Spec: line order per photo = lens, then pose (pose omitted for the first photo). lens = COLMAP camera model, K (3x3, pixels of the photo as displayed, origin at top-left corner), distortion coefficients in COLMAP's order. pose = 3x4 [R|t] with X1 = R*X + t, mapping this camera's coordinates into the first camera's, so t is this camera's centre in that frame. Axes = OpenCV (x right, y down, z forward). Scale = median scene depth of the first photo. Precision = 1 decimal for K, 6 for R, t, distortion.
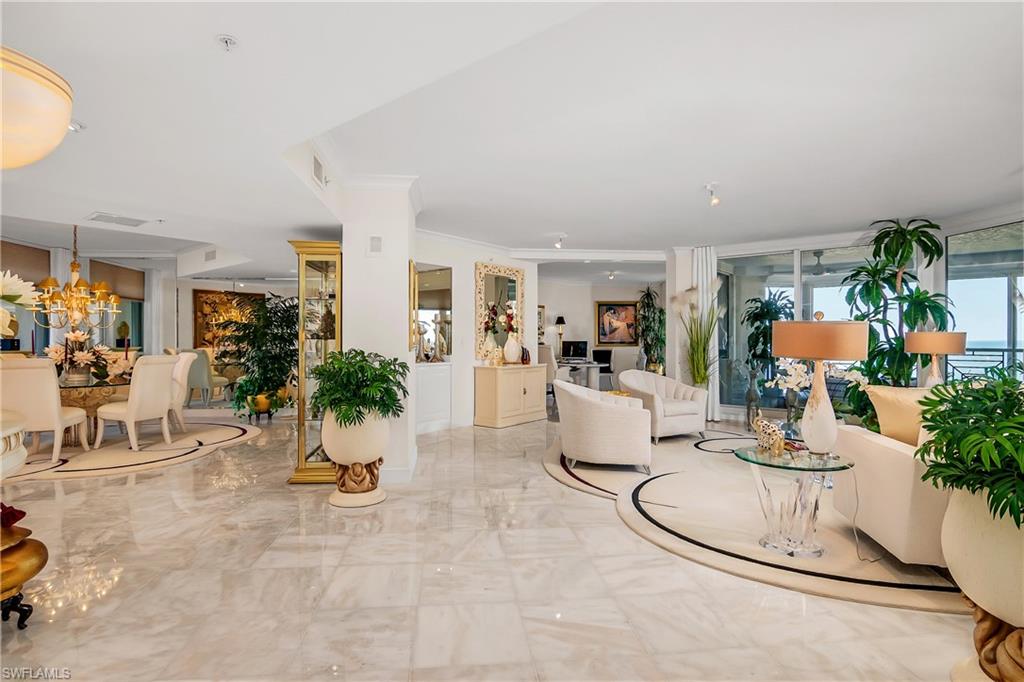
lens RADIAL K [[563.0, 0, 512.0], [0, 563.0, 341.0], [0, 0, 1]] dist [0.001766, -0.000229]
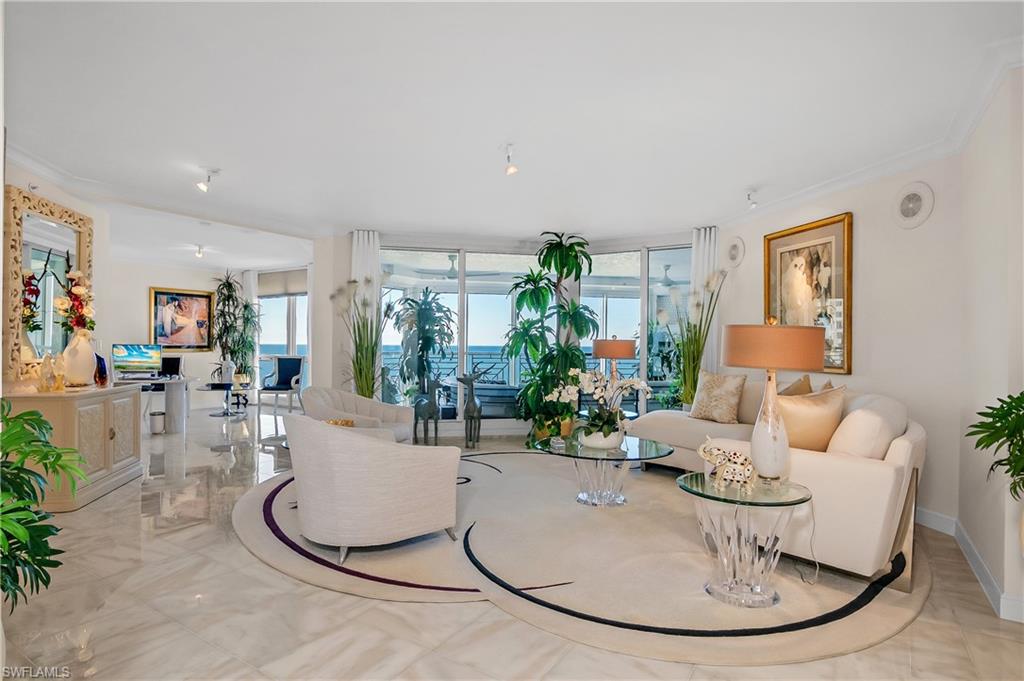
lens RADIAL K [[563.0, 0, 512.0], [0, 563.0, 340.5], [0, 0, 1]] dist [0.001766, -0.000229]
pose [[0.635178, 0.012258, 0.772269, -0.105929], [-0.006062, 0.999922, -0.010885, -0.000057], [-0.772342, 0.002233, 0.635203, 0.214468]]
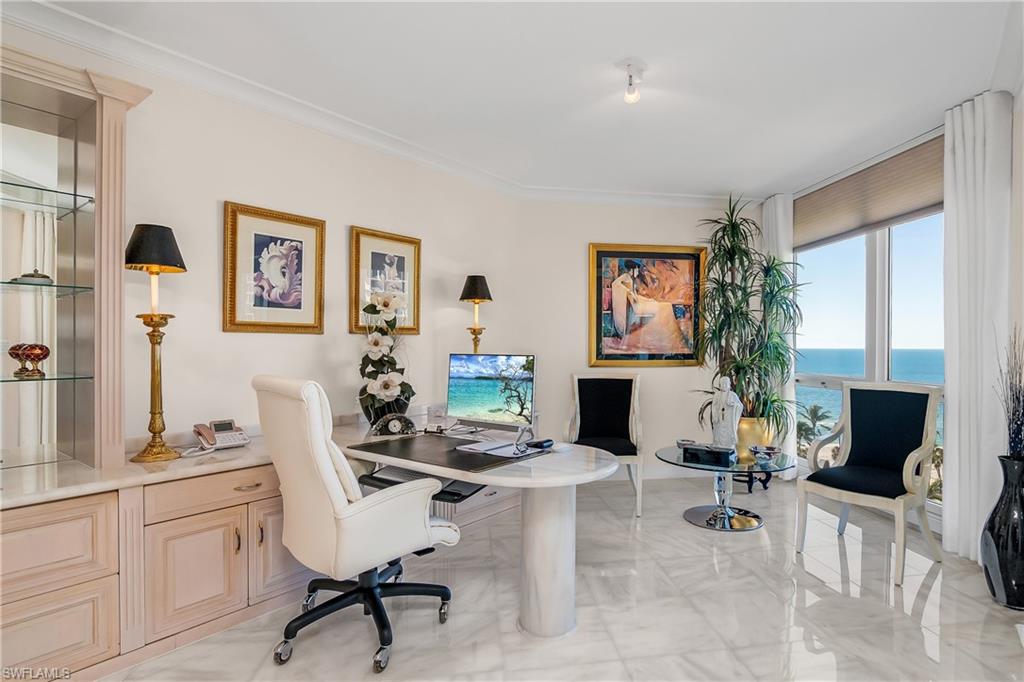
lens RADIAL K [[528.1, 0, 526.9], [0, 528.1, 365.0], [0, 0, 1]] dist [-0.051188, -0.000269]
pose [[0.999999, 0.000519, -0.001469, 0.108800], [-0.000478, 0.999606, 0.028058, -0.001280], [0.001483, -0.028057, 0.999605, 0.660040]]
